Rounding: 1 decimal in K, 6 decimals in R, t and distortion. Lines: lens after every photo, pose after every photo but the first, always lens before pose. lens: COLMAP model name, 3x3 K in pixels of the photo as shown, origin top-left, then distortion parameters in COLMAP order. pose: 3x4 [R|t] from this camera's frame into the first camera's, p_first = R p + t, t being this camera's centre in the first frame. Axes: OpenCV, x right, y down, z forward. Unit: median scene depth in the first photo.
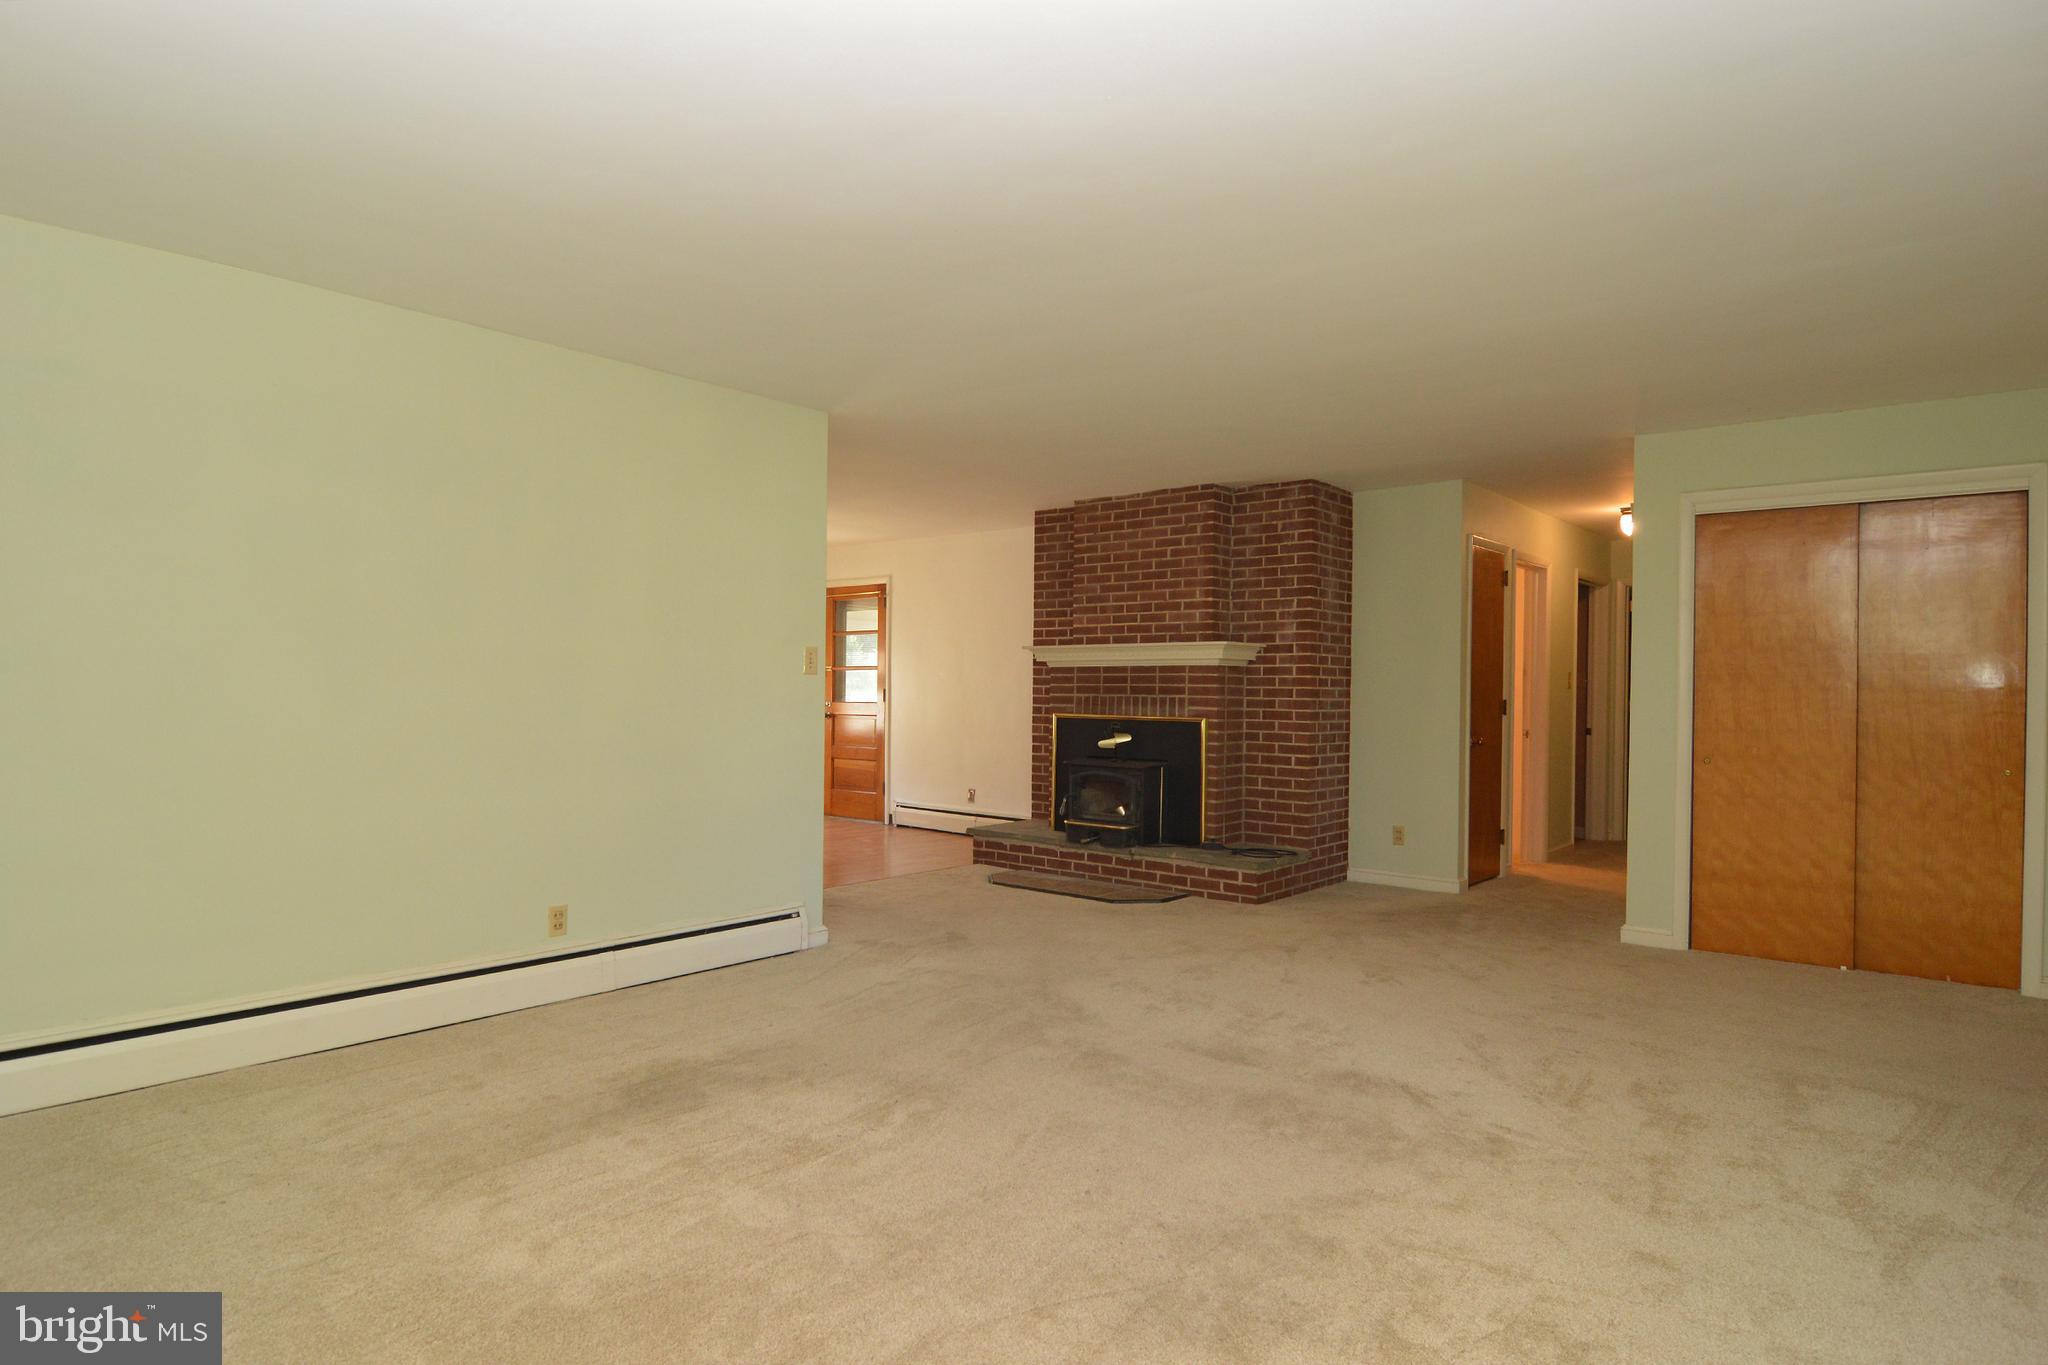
lens RADIAL K [[1116.9, 0, 1049.6], [0, 1116.9, 689.6], [0, 0, 1]] dist [-0.008975, -0.006290]
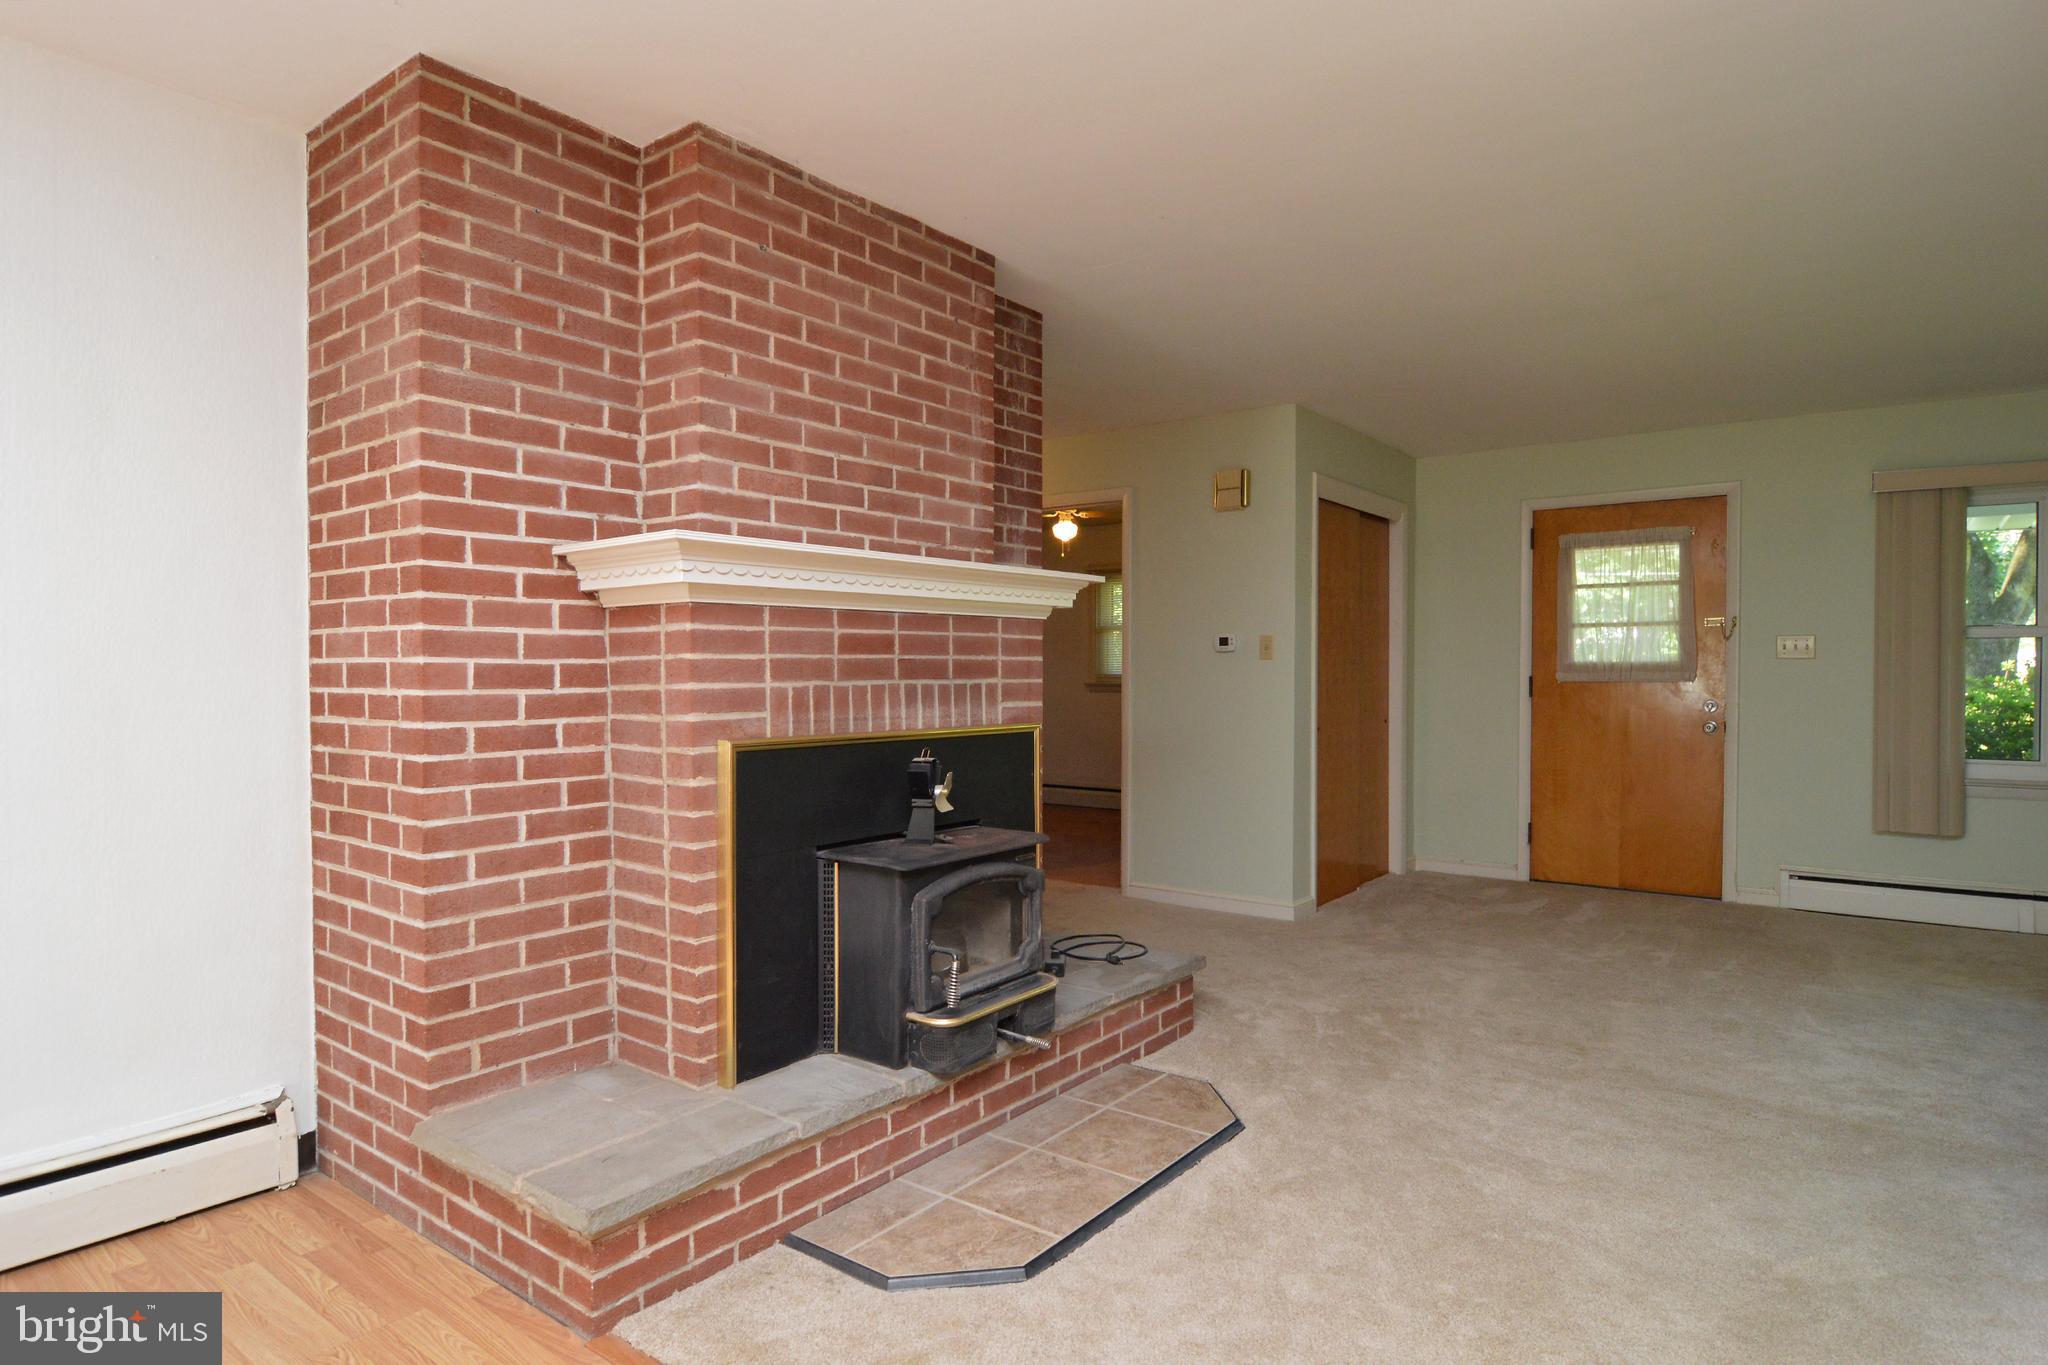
lens RADIAL K [[1116.9, 0, 1013.7], [0, 1116.9, 691.1], [0, 0, 1]] dist [-0.008975, -0.006290]
pose [[-0.021497, -0.032147, 0.999252, -0.357313], [-0.001059, 0.999483, 0.032132, -0.005070], [-0.999768, -0.000367, -0.021520, 0.989204]]
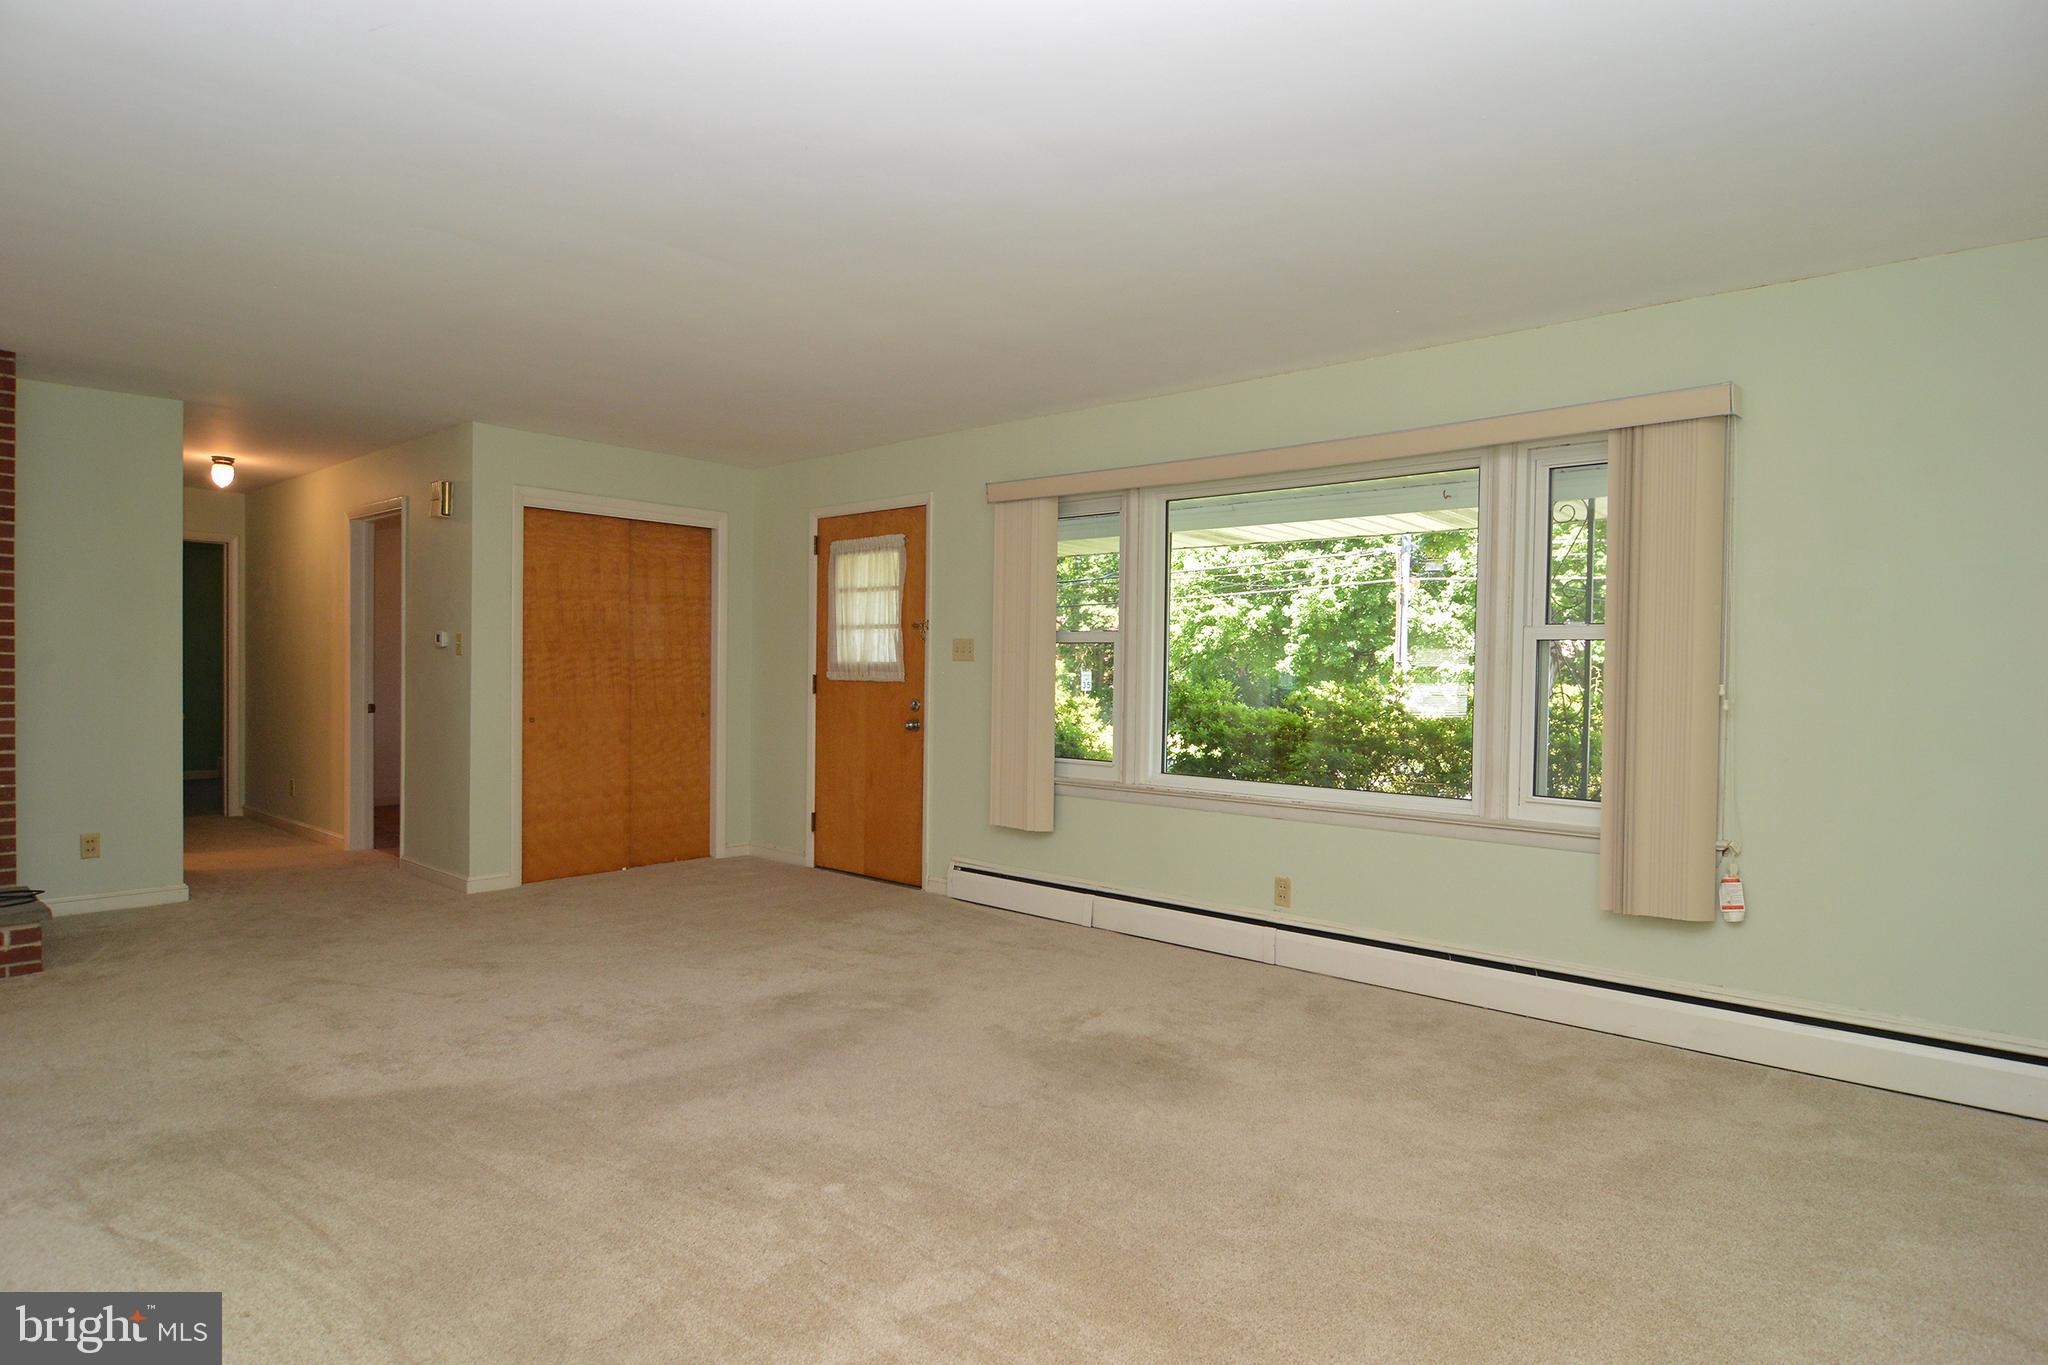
lens RADIAL K [[1116.9, 0, 1023.8], [0, 1116.9, 689.9], [0, 0, 1]] dist [-0.008975, -0.006290]
pose [[0.035561, -0.035787, 0.998727, -0.416039], [-0.014945, 0.999228, 0.036337, -0.013235], [-0.999256, -0.016218, 0.034999, 0.334724]]
